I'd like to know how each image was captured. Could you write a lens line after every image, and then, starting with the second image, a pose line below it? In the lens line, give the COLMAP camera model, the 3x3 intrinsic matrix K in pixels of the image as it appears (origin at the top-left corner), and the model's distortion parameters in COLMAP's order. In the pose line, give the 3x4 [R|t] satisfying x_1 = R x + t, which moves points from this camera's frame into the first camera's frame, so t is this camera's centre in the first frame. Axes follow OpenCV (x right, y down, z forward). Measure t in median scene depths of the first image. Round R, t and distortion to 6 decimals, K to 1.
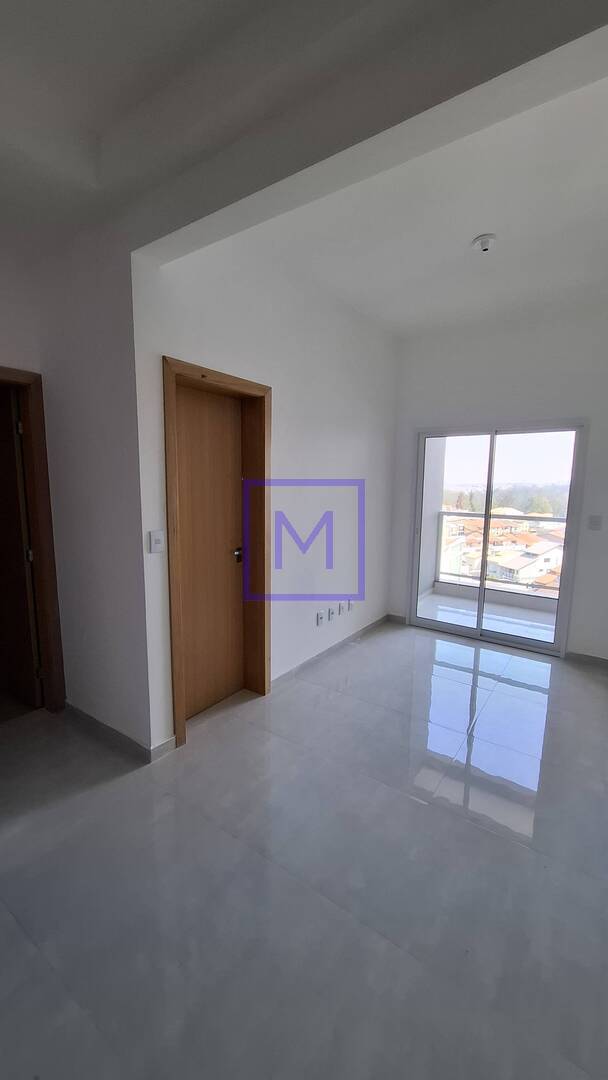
lens RADIAL K [[426.4, 0, 304.2], [0, 426.4, 551.0], [0, 0, 1]] dist [0.001020, 0.000074]
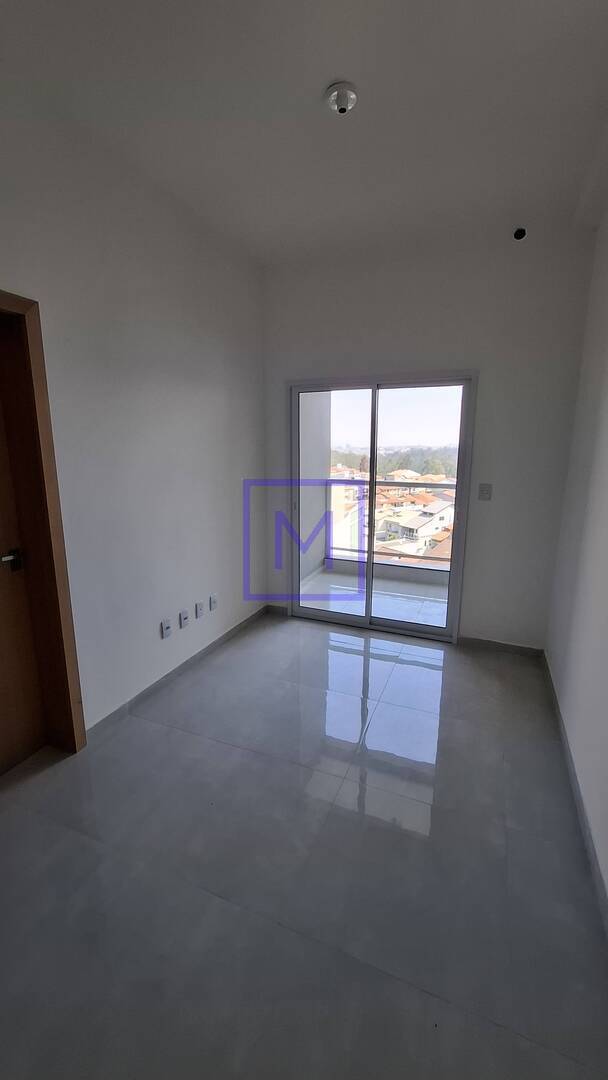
lens RADIAL K [[429.5, 0, 304.1], [0, 429.5, 542.3], [0, 0, 1]] dist [-0.002497, -0.000018]
pose [[0.977594, -0.056243, 0.202846, 0.105136], [0.044237, 0.997017, 0.063245, -0.027166], [-0.205798, -0.052854, 0.977166, 0.164951]]
